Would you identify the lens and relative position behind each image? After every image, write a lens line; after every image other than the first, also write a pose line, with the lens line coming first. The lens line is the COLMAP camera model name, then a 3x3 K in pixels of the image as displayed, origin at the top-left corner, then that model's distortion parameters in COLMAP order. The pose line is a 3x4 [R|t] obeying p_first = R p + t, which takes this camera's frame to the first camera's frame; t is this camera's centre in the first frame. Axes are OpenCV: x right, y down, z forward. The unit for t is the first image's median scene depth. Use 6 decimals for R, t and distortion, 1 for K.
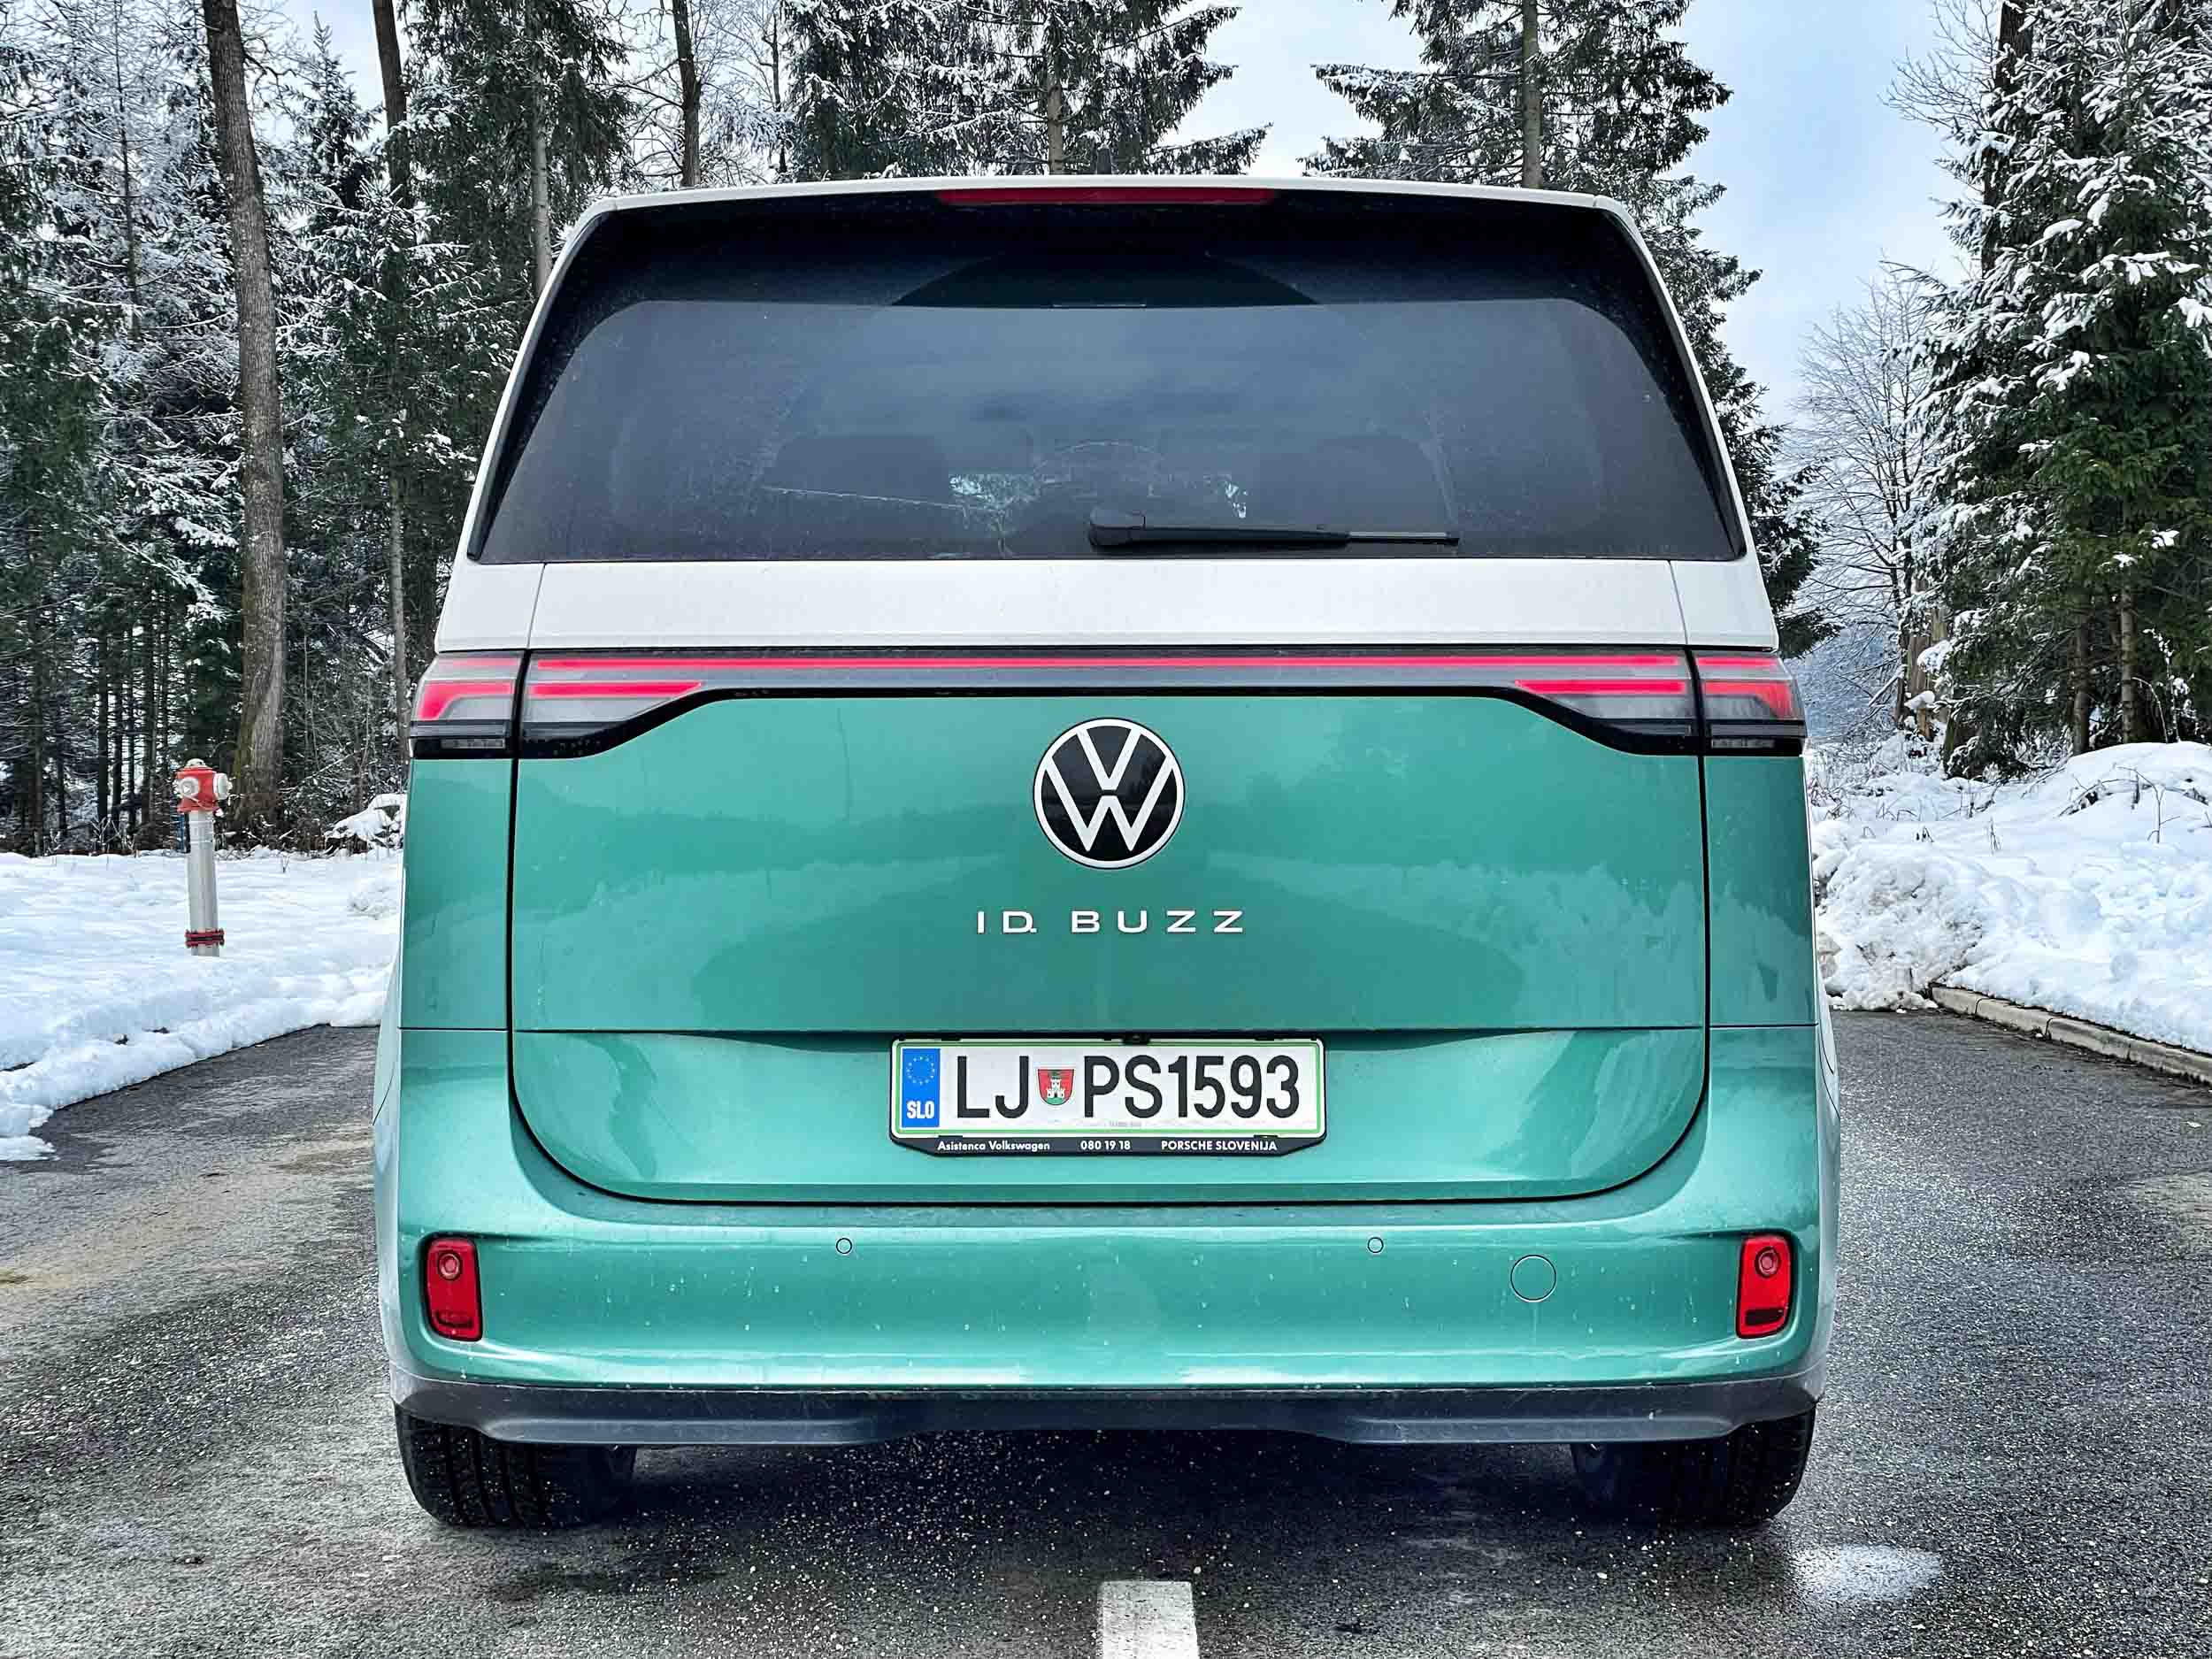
lens RADIAL K [[3286.4, 0, 1098.1], [0, 3286.4, 815.8], [0, 0, 1]] dist [0.109803, 0.000000]
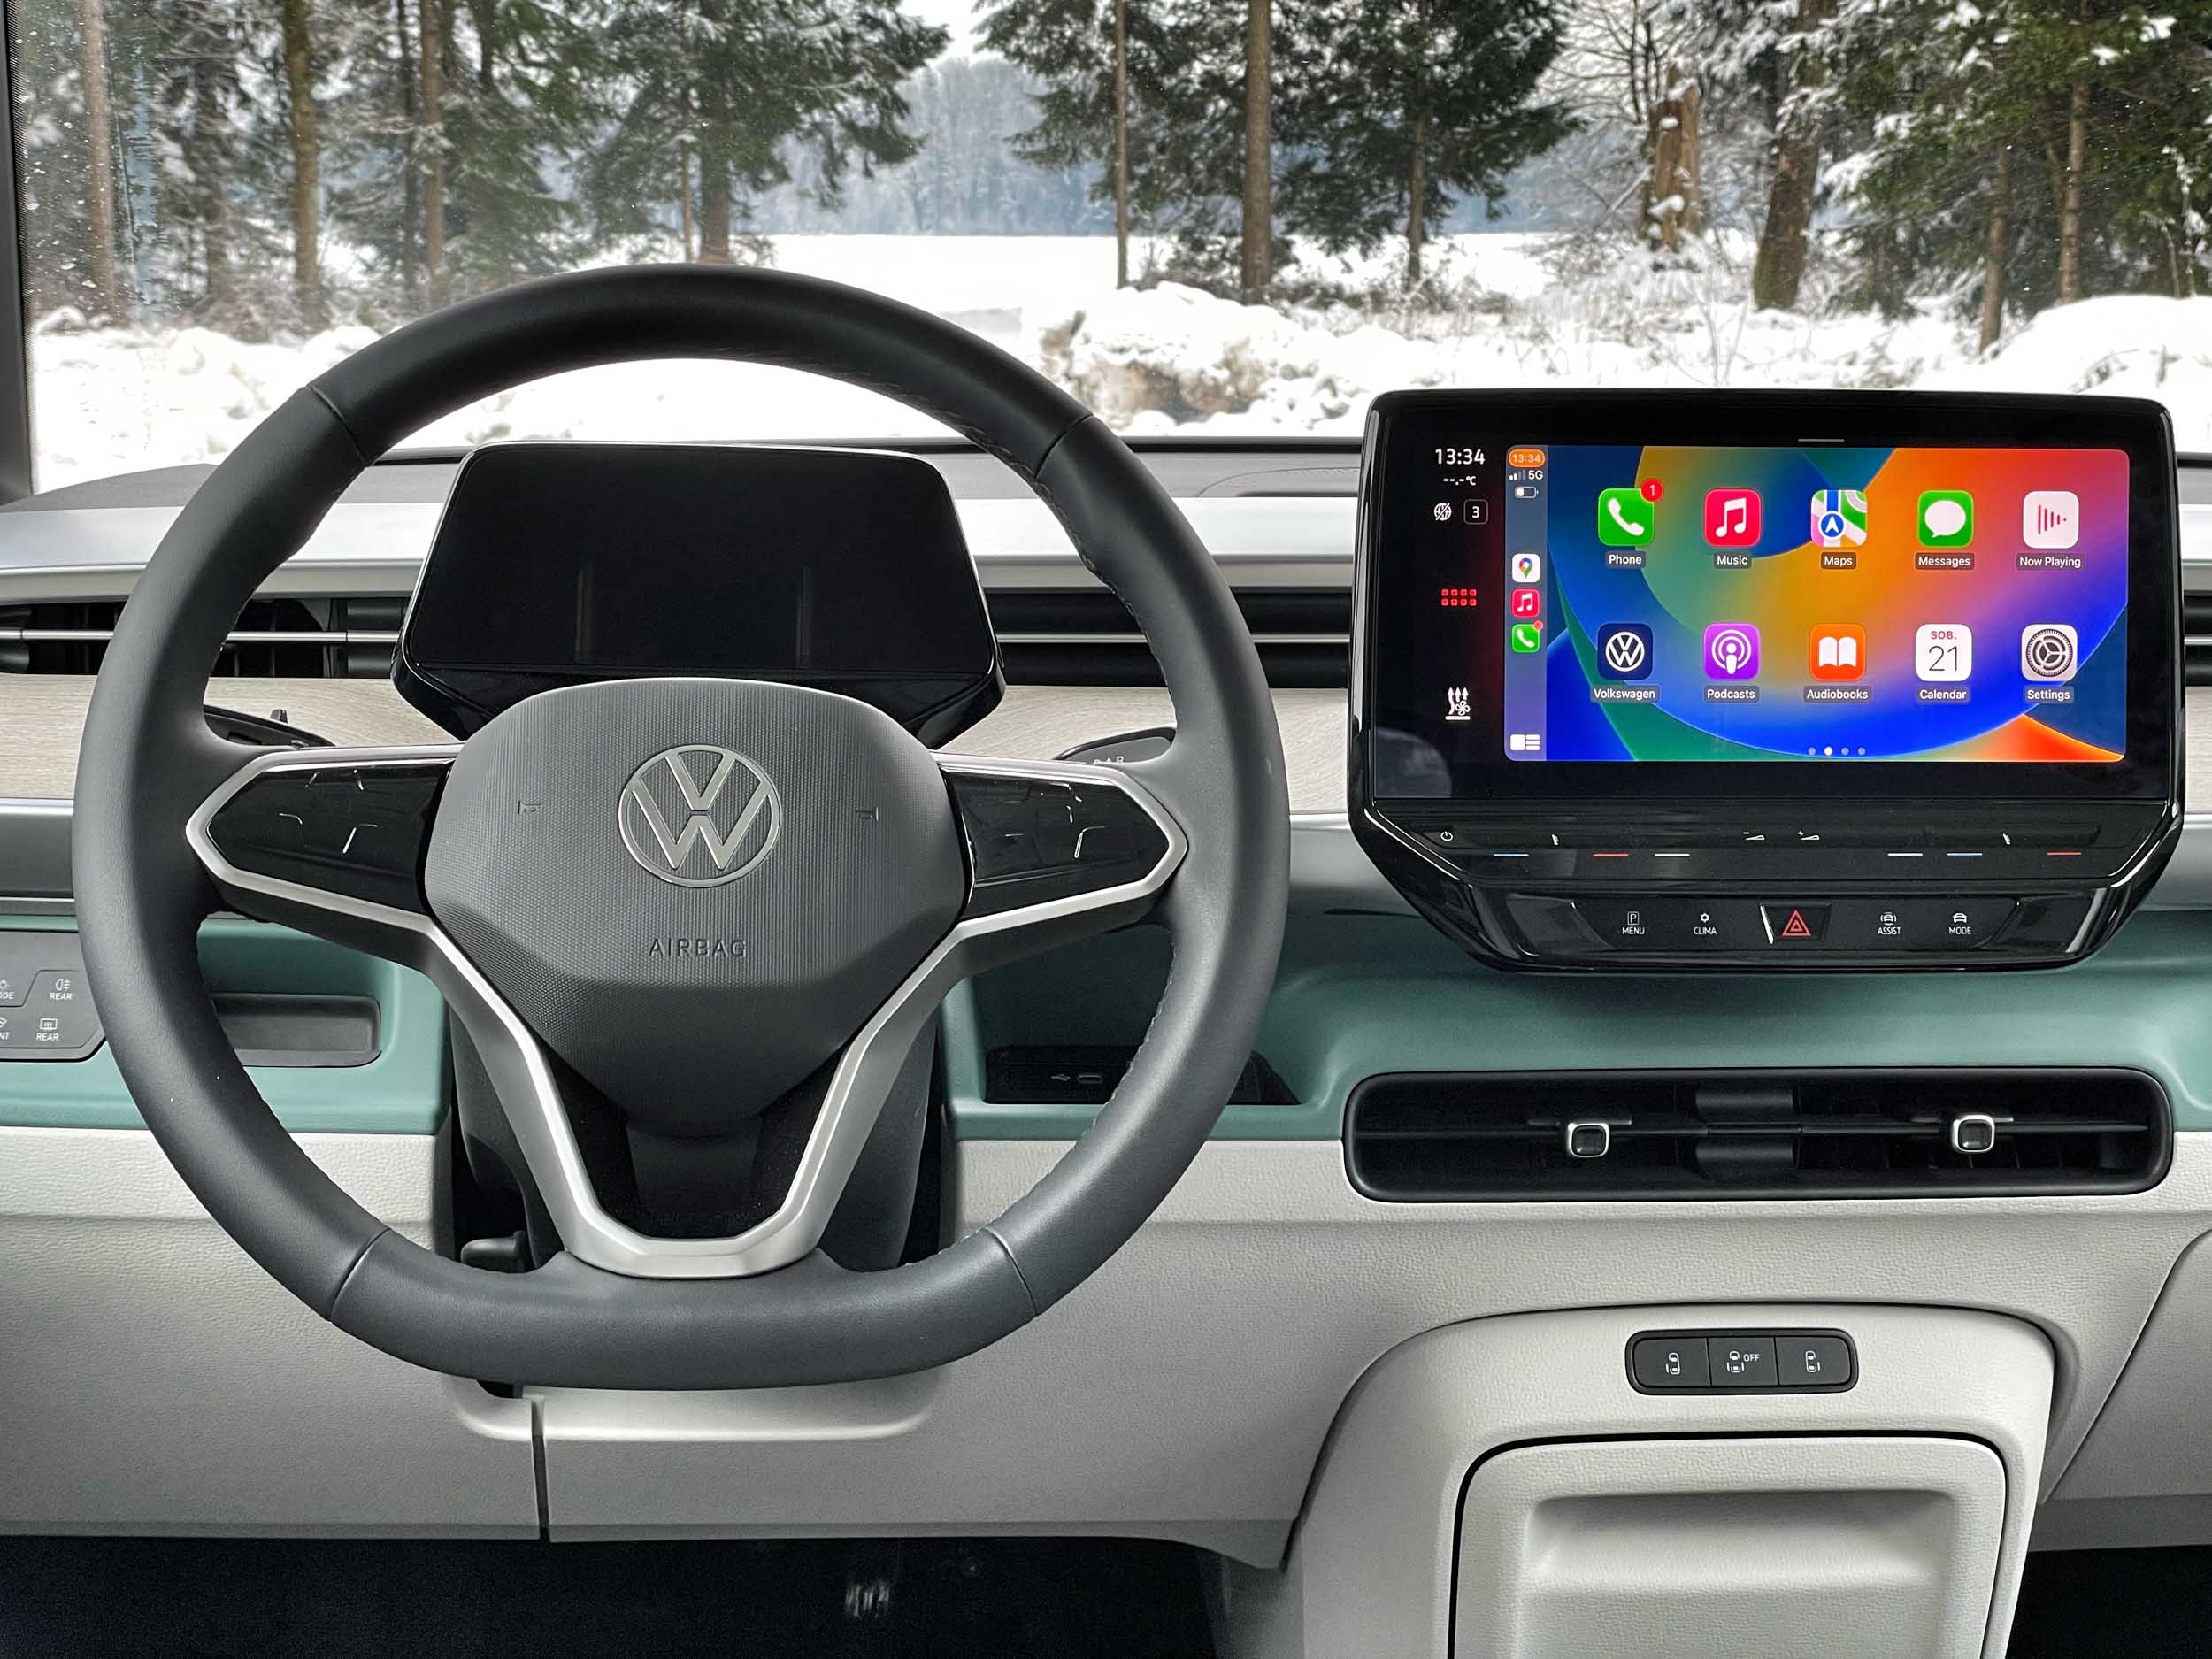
lens RADIAL K [[3286.4, 0, 1101.1], [0, 3286.4, 805.7], [0, 0, 1]] dist [0.109803, 0.000000]
pose [[0.993581, 0.000400, 0.113123, -0.015563], [-0.017724, 0.988194, 0.152179, -0.016823], [-0.111726, -0.153207, 0.981858, 0.220284]]
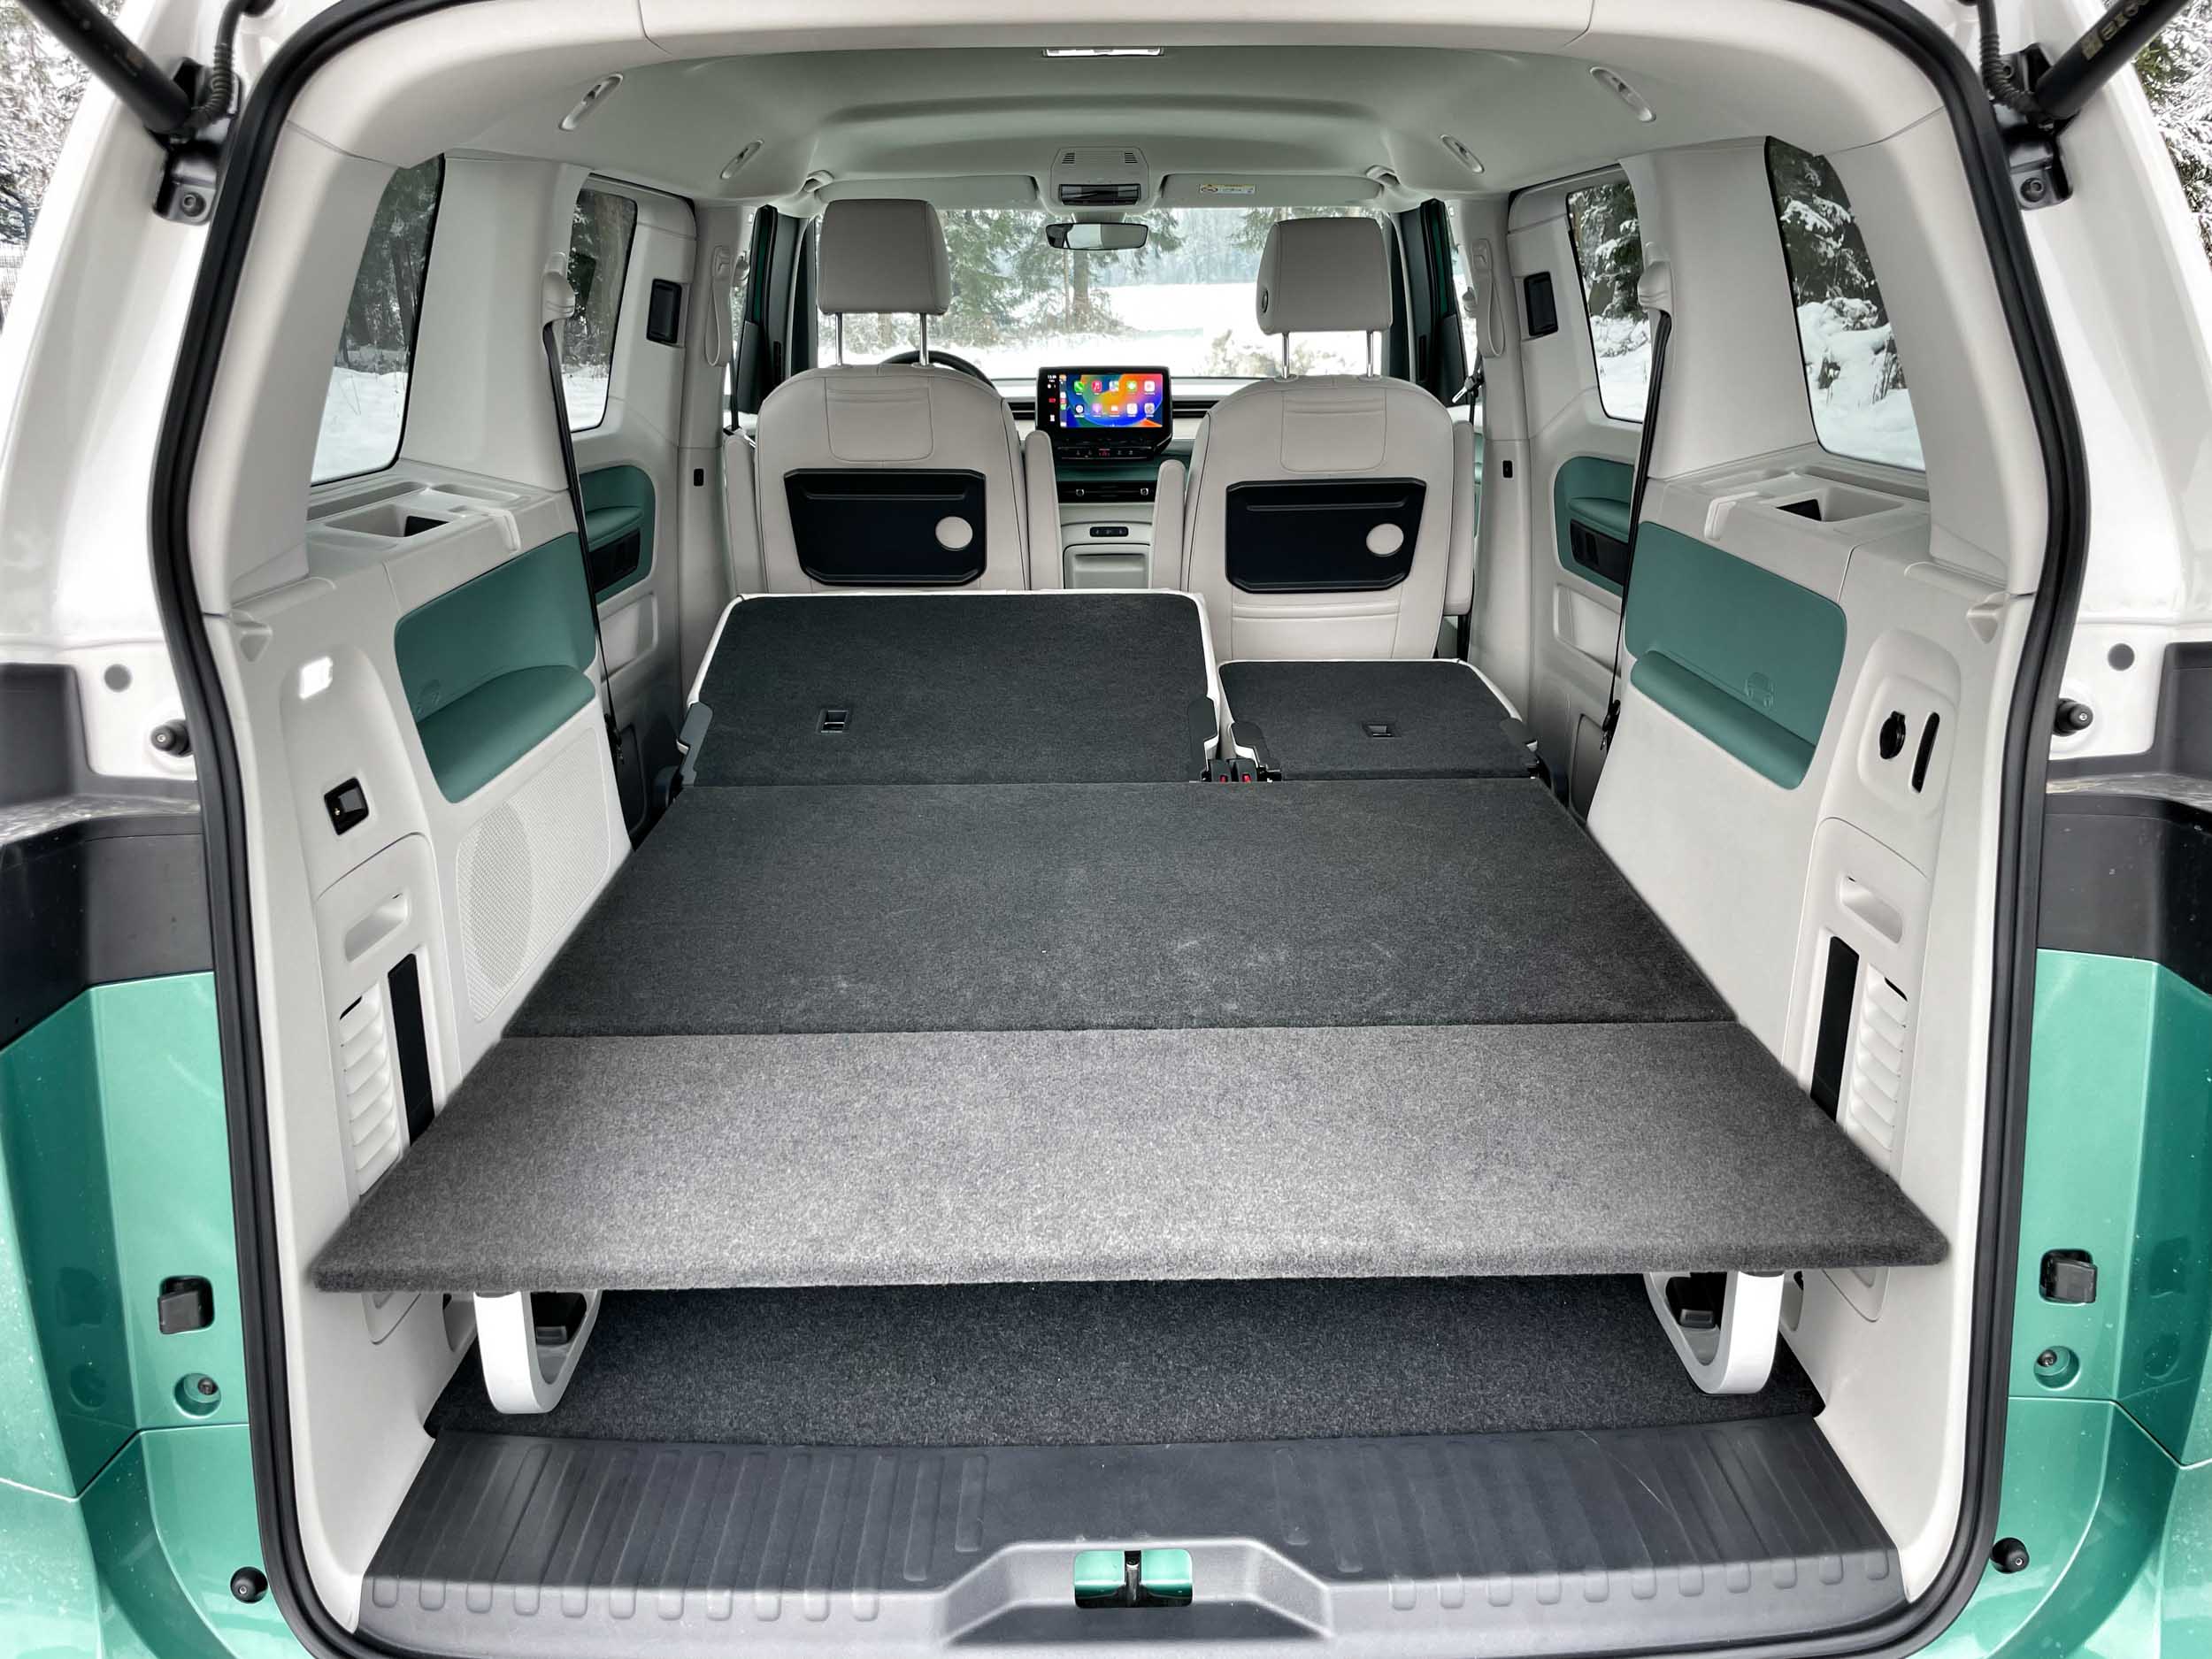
lens RADIAL K [[1682.1, 0, 1117.6], [0, 1682.1, 803.6], [0, 0, 1]] dist [0.075953, -0.100972]
pose [[0.999917, -0.009921, 0.008181, -0.001021], [0.007272, 0.960963, 0.276582, -0.019745], [-0.010605, -0.276499, 0.960956, 0.112313]]
